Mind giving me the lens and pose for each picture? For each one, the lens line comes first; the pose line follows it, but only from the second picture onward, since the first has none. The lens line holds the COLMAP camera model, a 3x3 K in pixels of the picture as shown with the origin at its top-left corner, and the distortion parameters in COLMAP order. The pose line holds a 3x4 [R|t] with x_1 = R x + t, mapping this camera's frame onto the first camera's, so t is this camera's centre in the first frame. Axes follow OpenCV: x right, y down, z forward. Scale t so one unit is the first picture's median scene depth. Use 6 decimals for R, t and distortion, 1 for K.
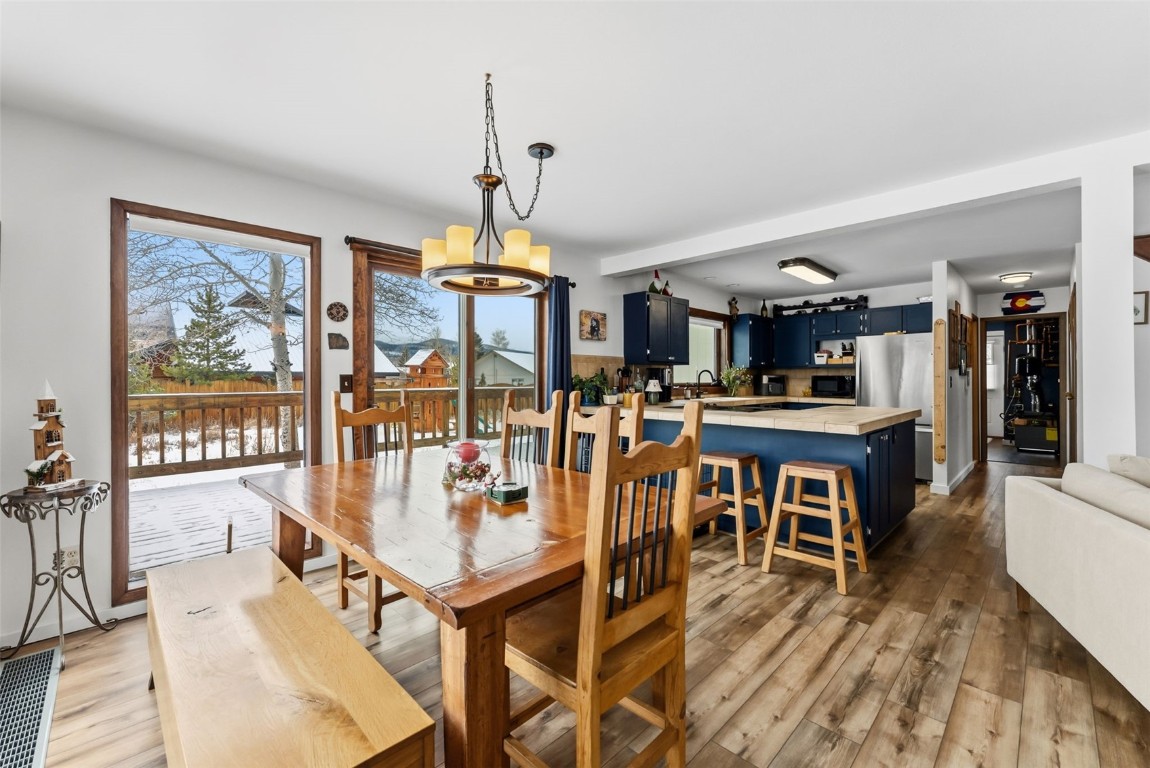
lens RADIAL K [[475.1, 0, 574.5], [0, 475.1, 379.3], [0, 0, 1]] dist [0.000212, -0.000048]
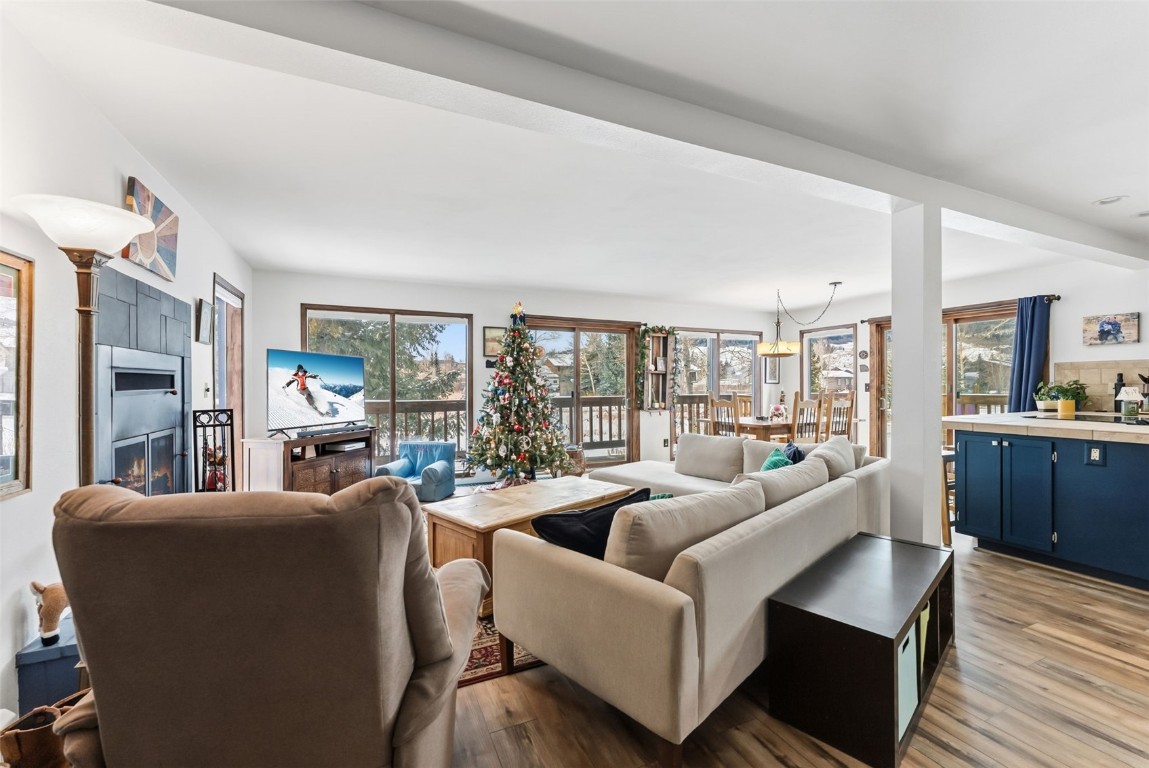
lens RADIAL K [[465.9, 0, 574.0], [0, 465.9, 382.2], [0, 0, 1]] dist [-0.000065, -0.000224]
pose [[-0.348224, -0.003124, -0.937406, 1.962898], [0.001267, 0.999992, -0.003803, -0.008192], [0.937410, -0.002512, -0.348218, 0.490564]]
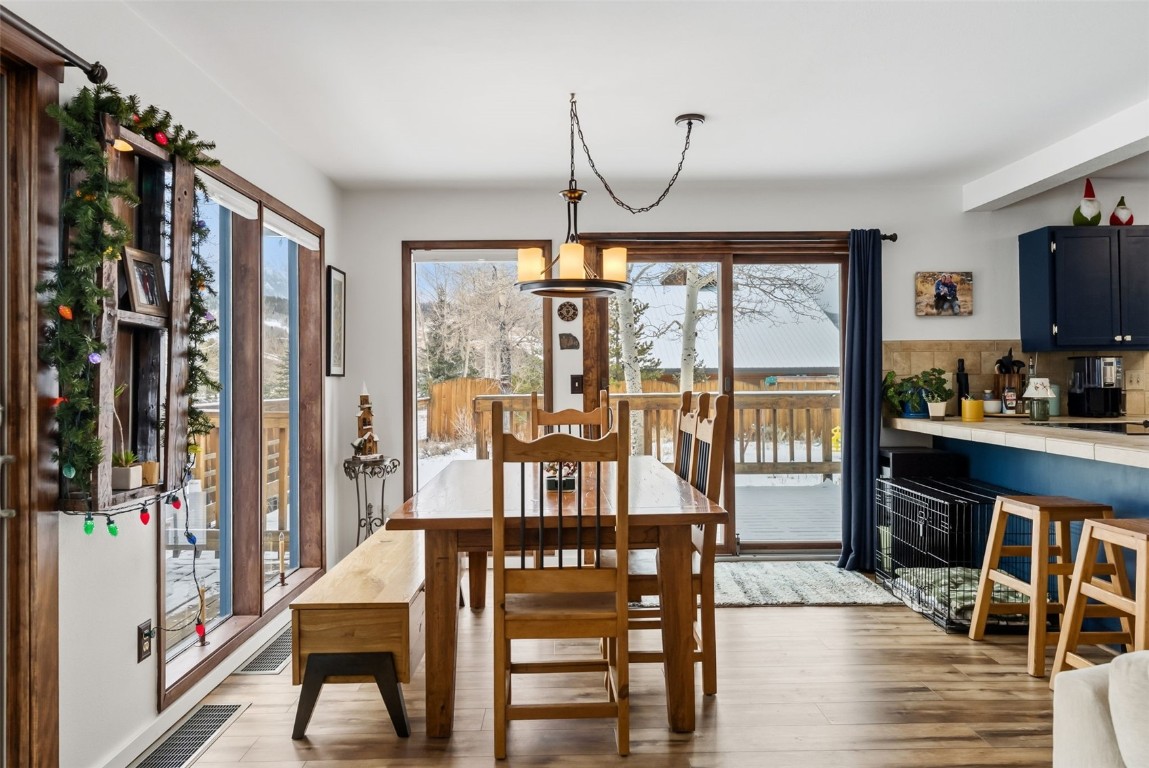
lens RADIAL K [[783.9, 0, 578.5], [0, 783.9, 370.8], [0, 0, 1]] dist [0.002752, -0.000625]
pose [[0.721532, -0.011946, -0.692278, 0.634790], [0.006213, 0.999923, -0.010778, -0.001062], [0.692354, 0.003476, 0.721550, -0.156333]]
